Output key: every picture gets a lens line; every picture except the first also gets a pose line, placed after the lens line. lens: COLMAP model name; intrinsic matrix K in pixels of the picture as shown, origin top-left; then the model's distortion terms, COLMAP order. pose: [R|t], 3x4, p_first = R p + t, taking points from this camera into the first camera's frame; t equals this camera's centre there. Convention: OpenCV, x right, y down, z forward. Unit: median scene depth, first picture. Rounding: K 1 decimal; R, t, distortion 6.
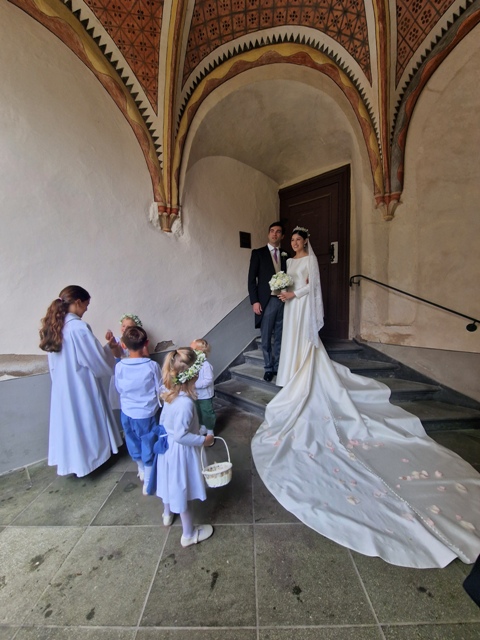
lens RADIAL K [[259.6, 0, 240.0], [0, 259.6, 320.0], [0, 0, 1]] dist [-0.000396, 0.000025]
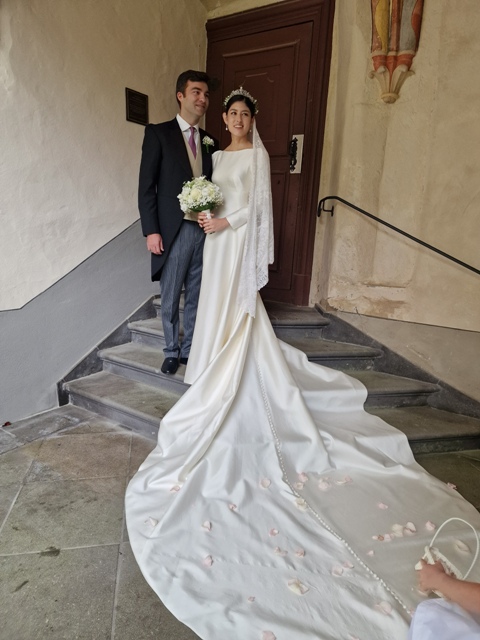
lens RADIAL K [[421.3, 0, 240.0], [0, 421.3, 320.0], [0, 0, 1]] dist [0.001337, -0.000485]
pose [[0.970901, 0.030913, 0.237479, 0.045005], [-0.057912, 0.992510, 0.107567, 0.014838], [-0.232375, -0.118190, 0.965419, 0.123175]]
